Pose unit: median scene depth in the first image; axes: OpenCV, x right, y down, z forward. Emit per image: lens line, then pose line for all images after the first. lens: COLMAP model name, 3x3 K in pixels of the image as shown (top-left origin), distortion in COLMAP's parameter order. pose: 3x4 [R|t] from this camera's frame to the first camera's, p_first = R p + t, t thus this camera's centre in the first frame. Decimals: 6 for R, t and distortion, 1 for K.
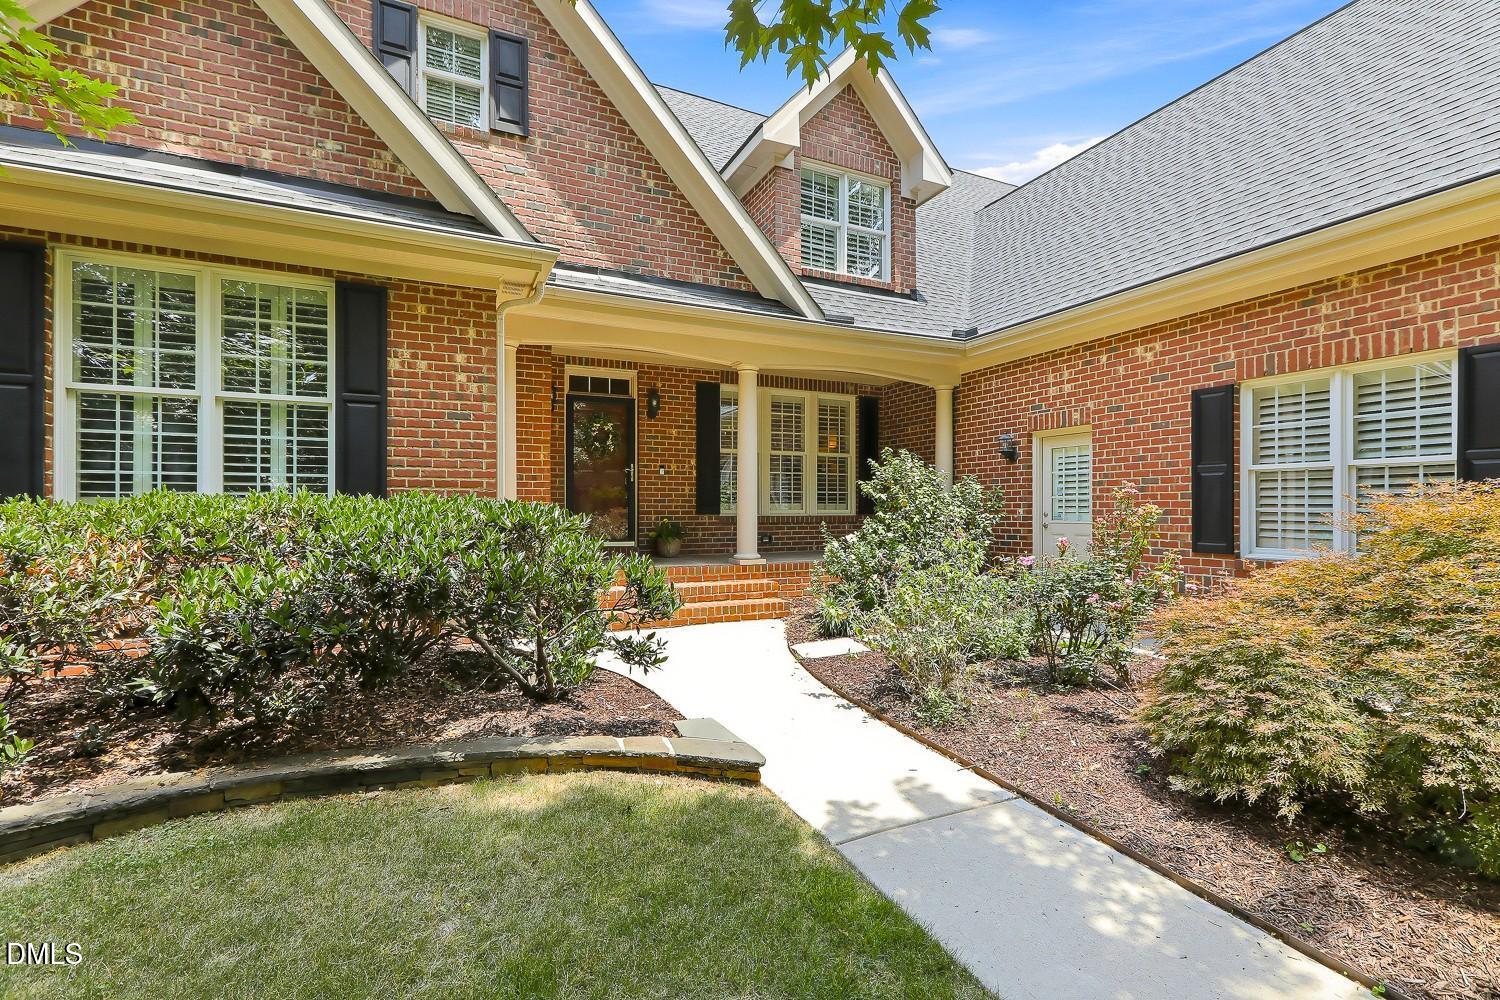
lens RADIAL K [[670.7, 0, 749.0], [0, 670.7, 508.1], [0, 0, 1]] dist [-0.004282, 0.000505]
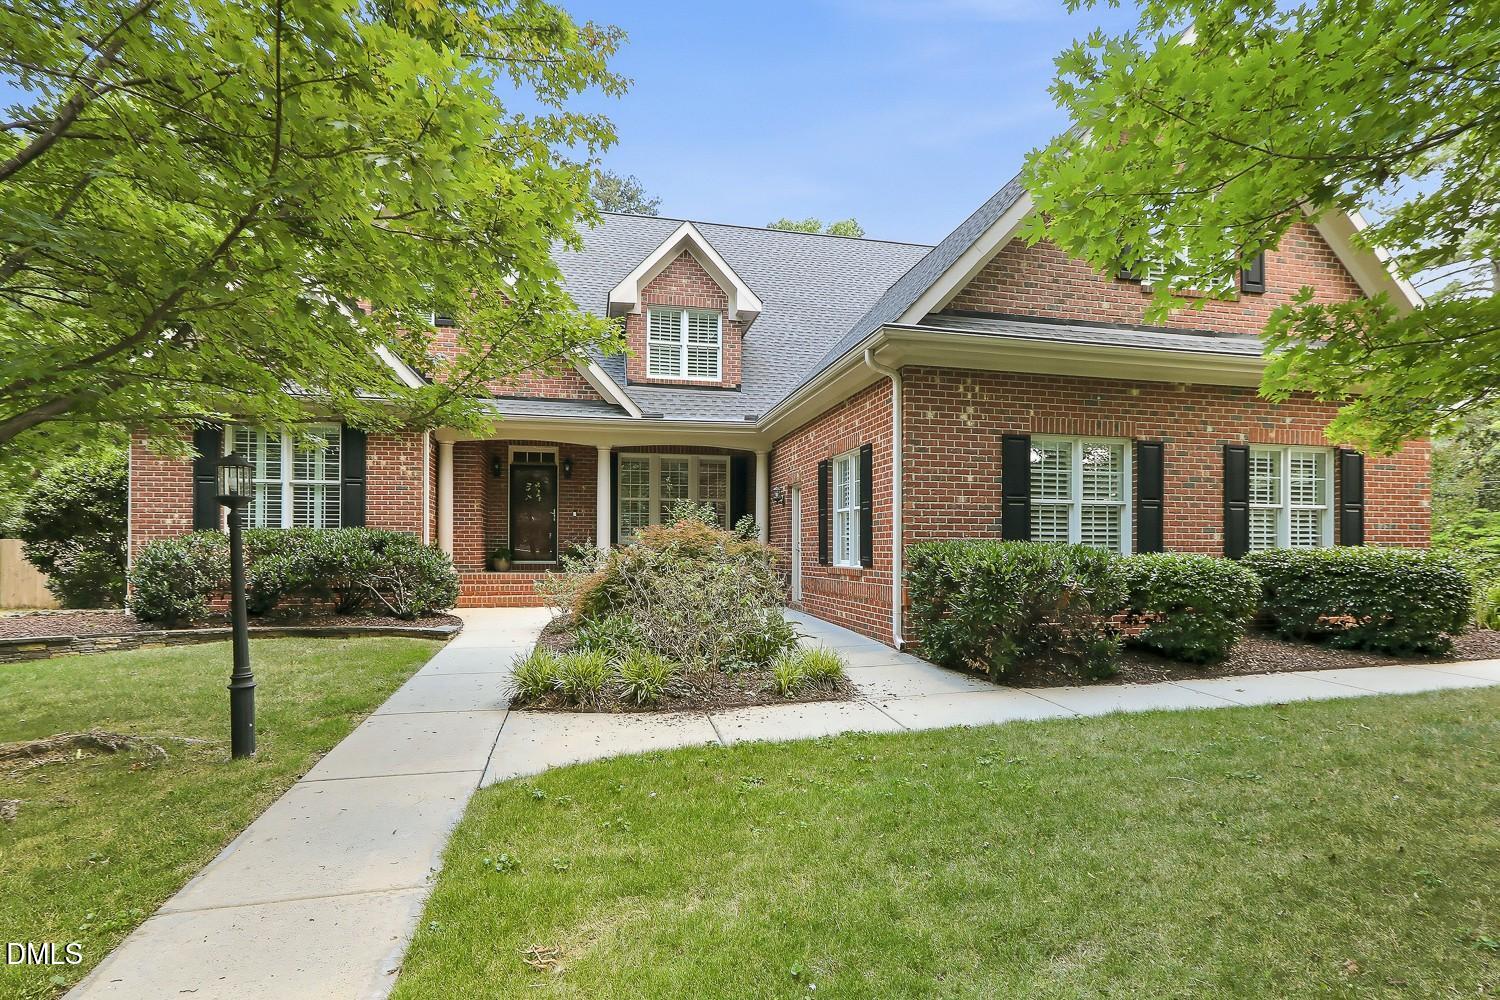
lens RADIAL K [[757.4, 0, 779.7], [0, 757.4, 547.2], [0, 0, 1]] dist [0.000593, 0.000048]
pose [[0.979440, -0.001978, -0.201727, 0.978600], [0.001857, 0.999998, -0.000790, 0.035002], [0.201728, 0.000399, 0.979442, -0.840573]]
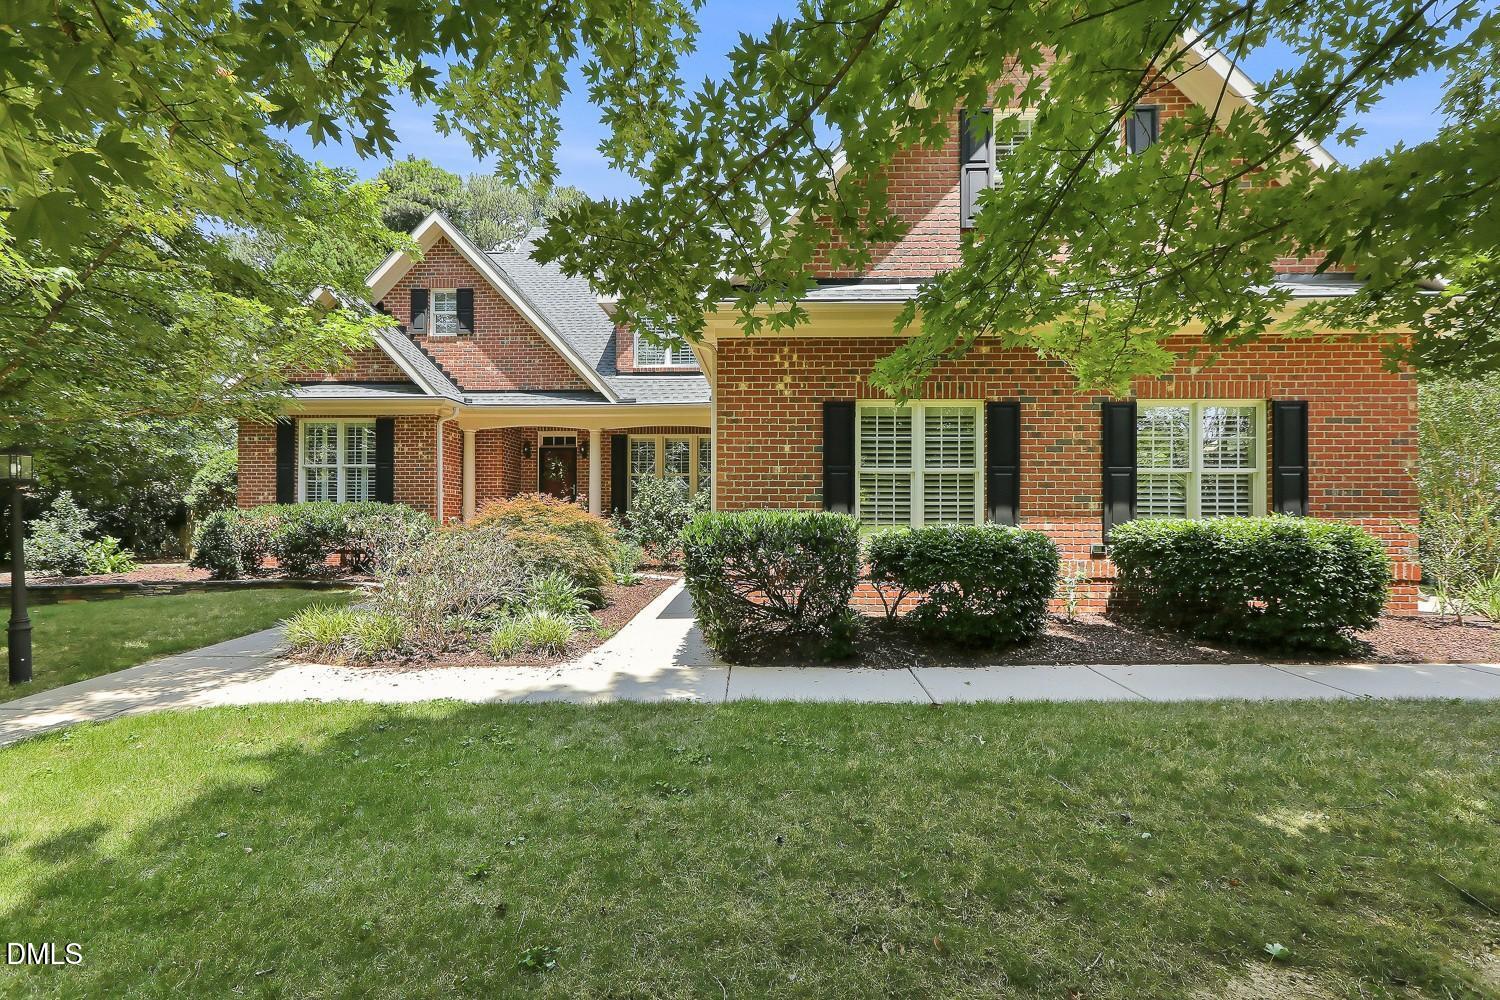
lens RADIAL K [[670.7, 0, 758.5], [0, 670.7, 509.8], [0, 0, 1]] dist [-0.004282, 0.000505]
pose [[0.884305, -0.006682, -0.466863, 1.583048], [0.001195, 0.999927, -0.012048, 0.034749], [0.466909, 0.010096, 0.884248, -0.492953]]
